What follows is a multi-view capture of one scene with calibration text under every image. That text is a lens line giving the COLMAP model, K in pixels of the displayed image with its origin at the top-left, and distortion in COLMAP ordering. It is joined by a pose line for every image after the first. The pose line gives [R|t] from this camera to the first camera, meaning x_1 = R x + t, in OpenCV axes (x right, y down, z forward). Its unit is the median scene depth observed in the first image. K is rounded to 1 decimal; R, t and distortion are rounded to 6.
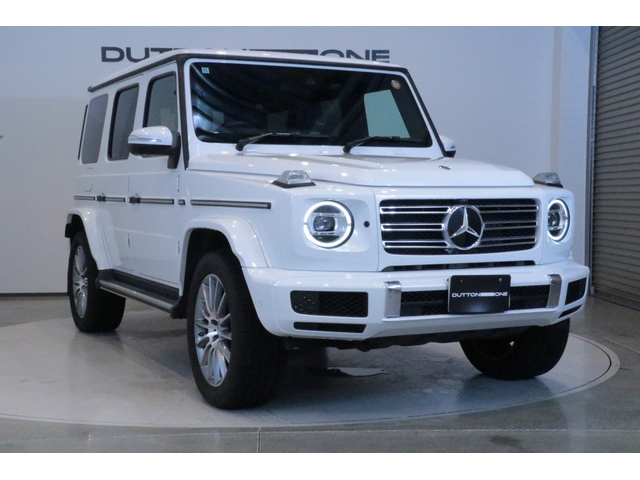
lens RADIAL K [[1004.7, 0, 320.0], [0, 1004.7, 240.0], [0, 0, 1]] dist [-0.005478, -0.014303]
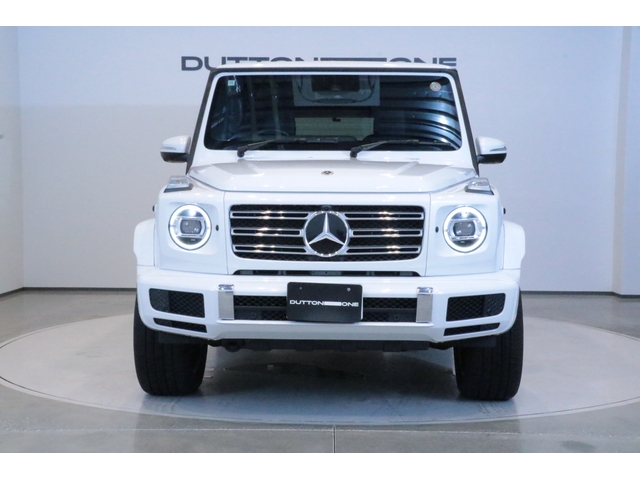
lens RADIAL K [[911.0, 0, 290.6], [0, 911.0, 260.2], [0, 0, 1]] dist [-0.022004, -0.020249]
pose [[0.897585, 0.042889, -0.438750, 0.504618], [-0.032449, 0.998984, 0.031270, -0.013798], [0.439645, -0.013831, 0.898065, 0.188254]]
